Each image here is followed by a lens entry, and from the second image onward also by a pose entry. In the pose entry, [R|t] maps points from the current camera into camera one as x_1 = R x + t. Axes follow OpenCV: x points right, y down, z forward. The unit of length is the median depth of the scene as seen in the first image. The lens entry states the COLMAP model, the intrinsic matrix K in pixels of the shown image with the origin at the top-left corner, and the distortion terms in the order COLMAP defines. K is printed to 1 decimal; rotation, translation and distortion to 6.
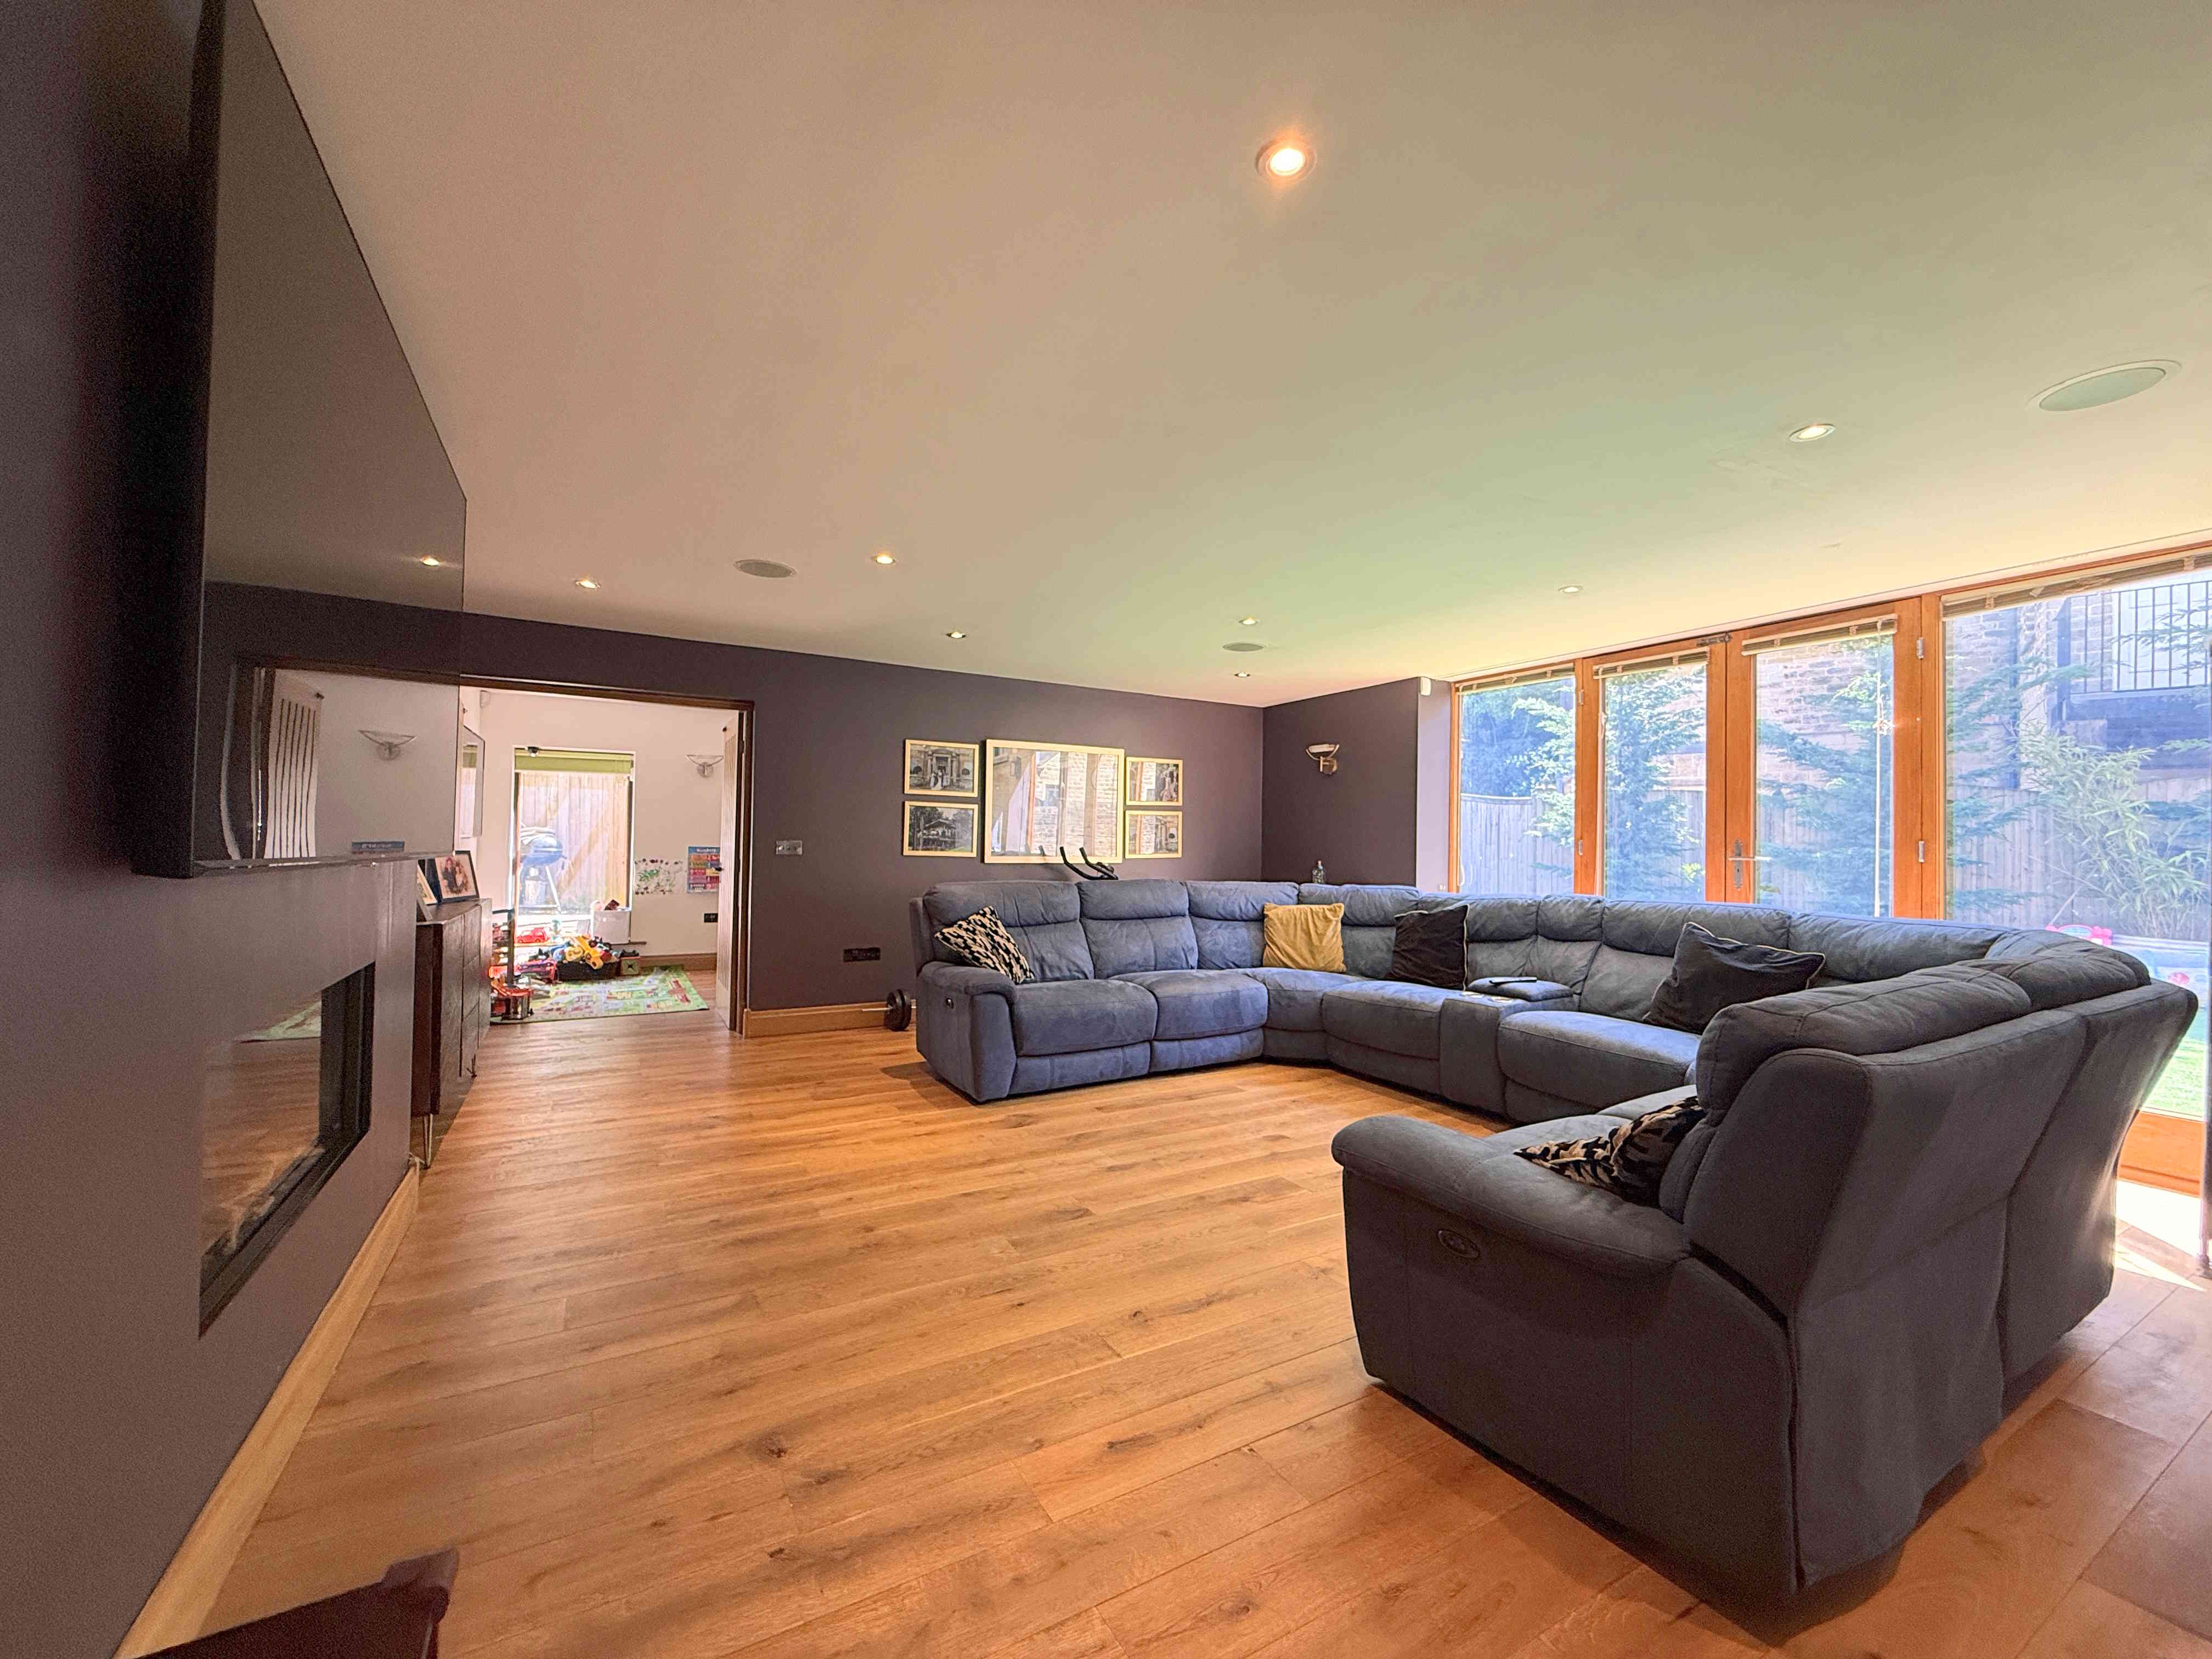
lens RADIAL K [[882.2, 0, 1099.6], [0, 882.2, 833.1], [0, 0, 1]] dist [0.000119, -0.000111]
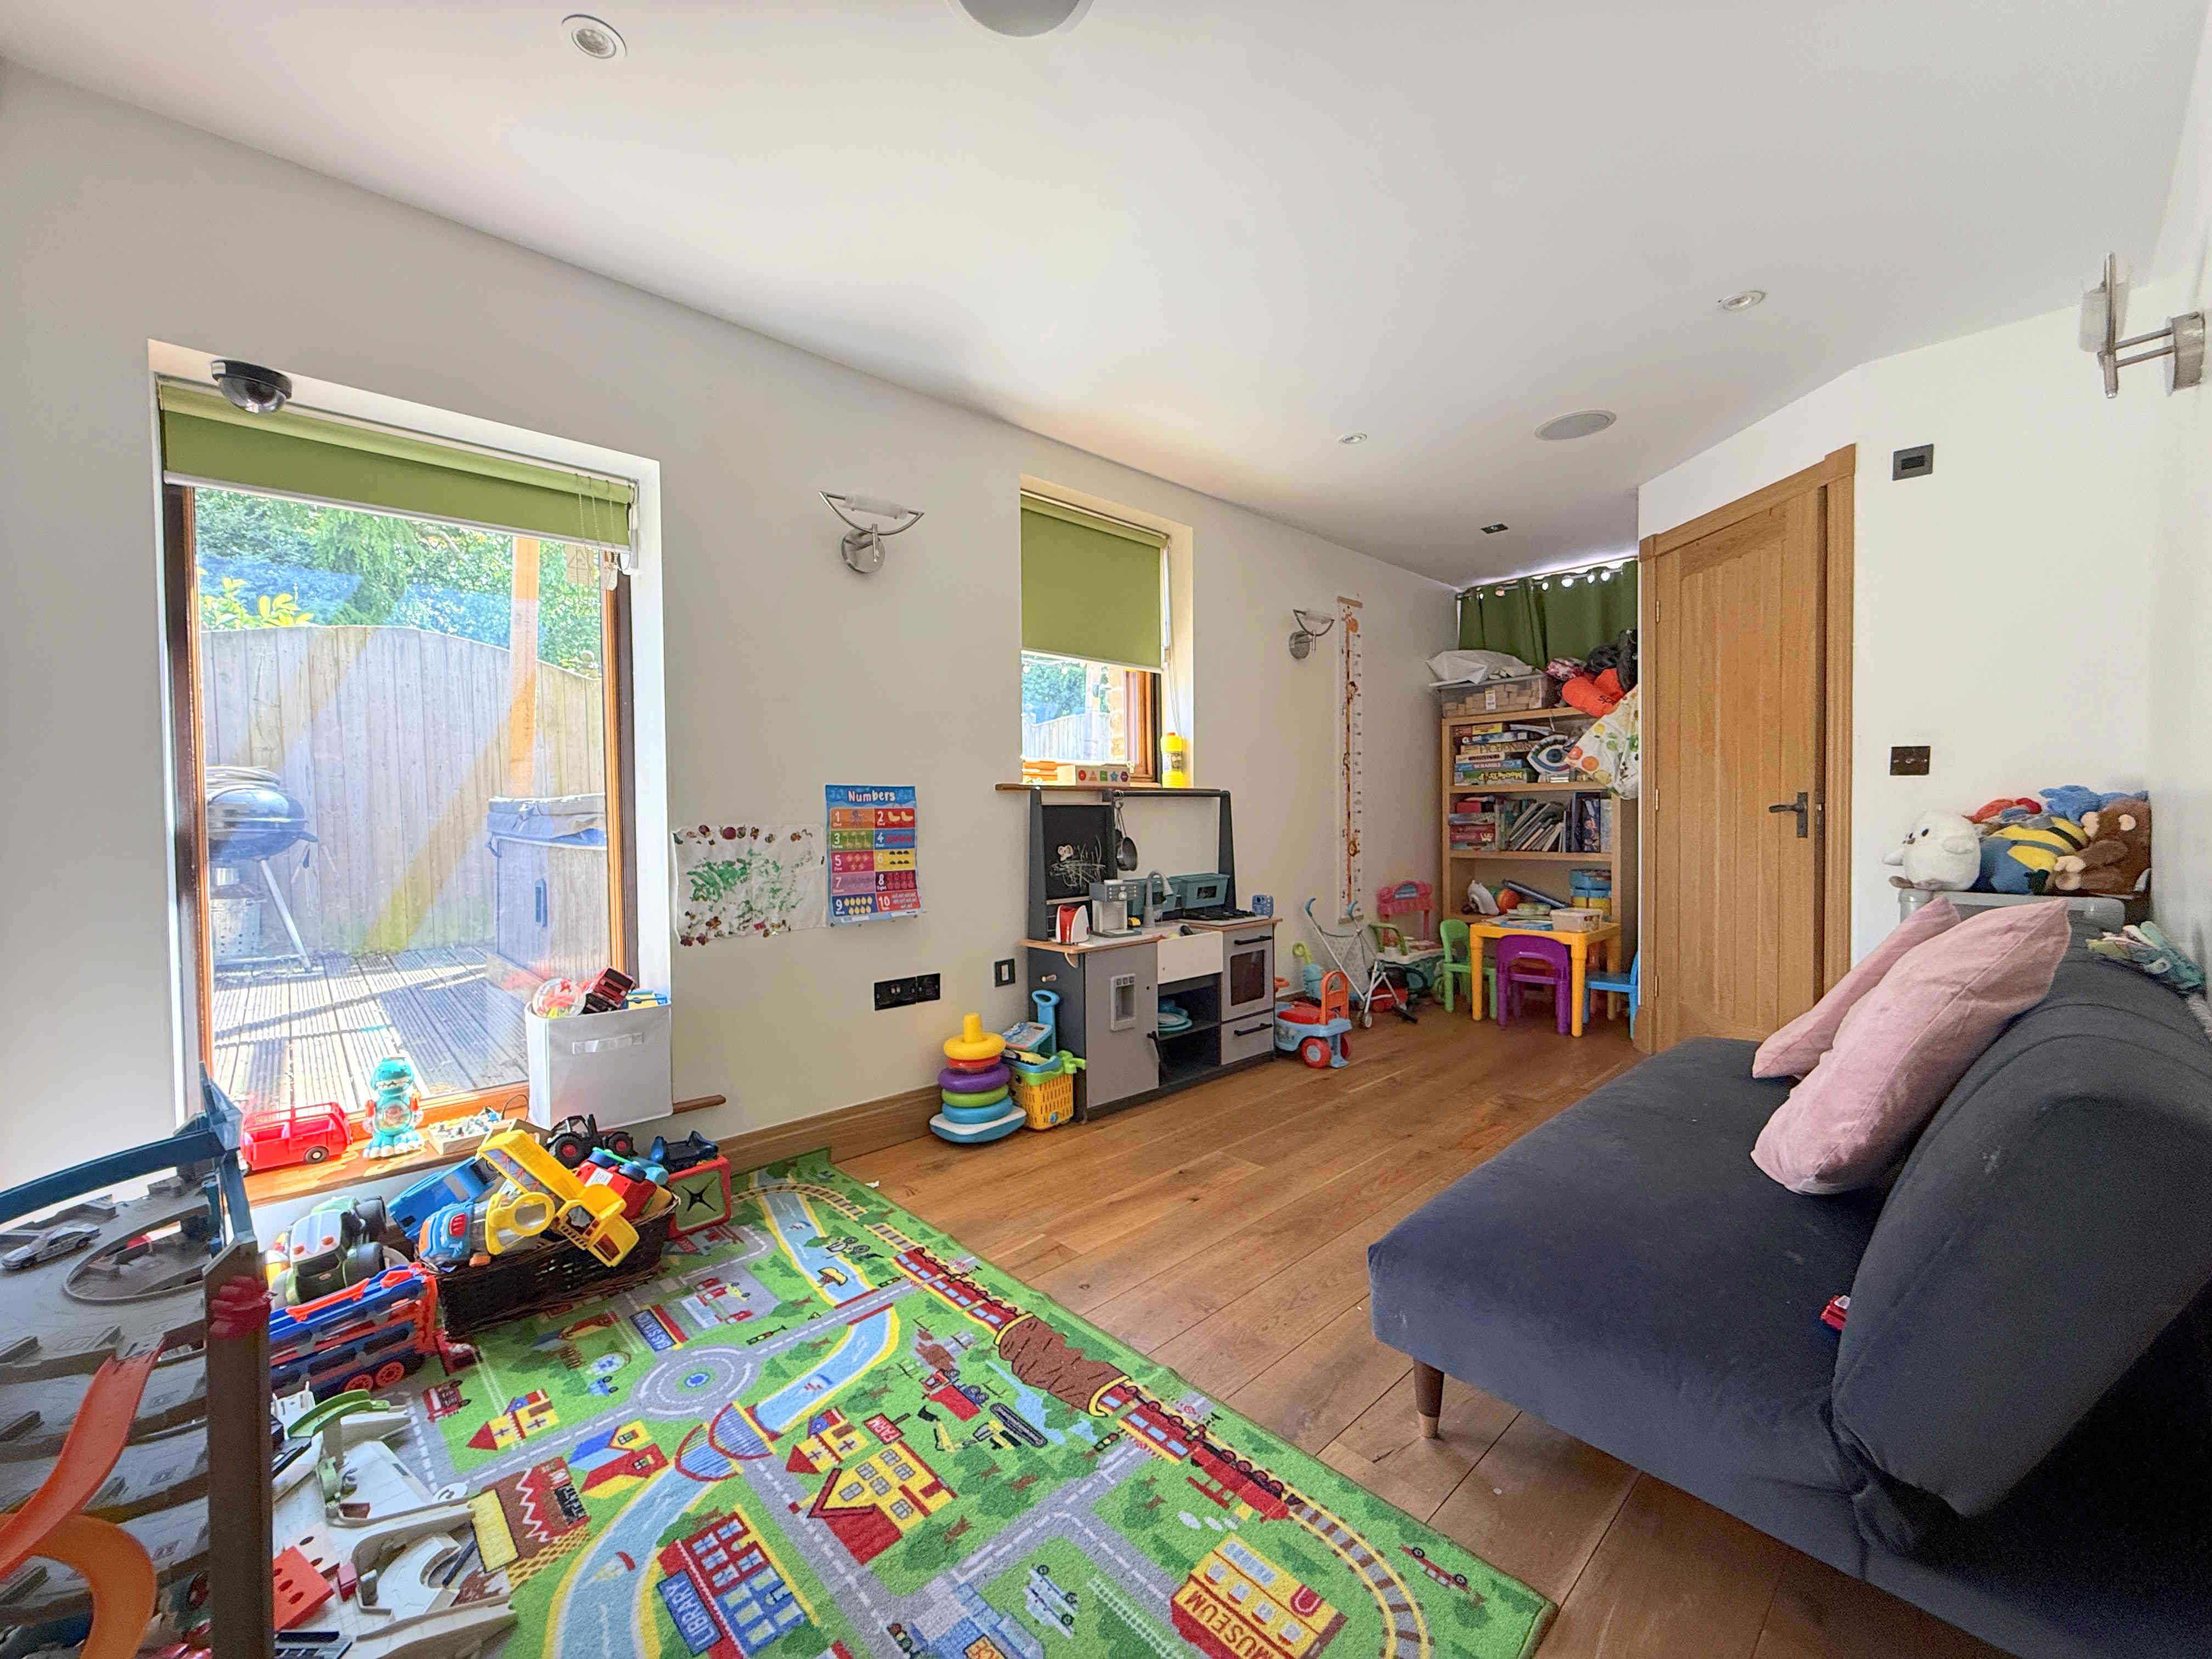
lens RADIAL K [[882.2, 0, 1099.6], [0, 882.2, 833.1], [0, 0, 1]] dist [0.000119, -0.000111]
pose [[0.970923, -0.034857, 0.236842, -0.458961], [0.025181, 0.998725, 0.043759, 0.021966], [-0.238065, -0.036523, 0.970562, 0.678085]]
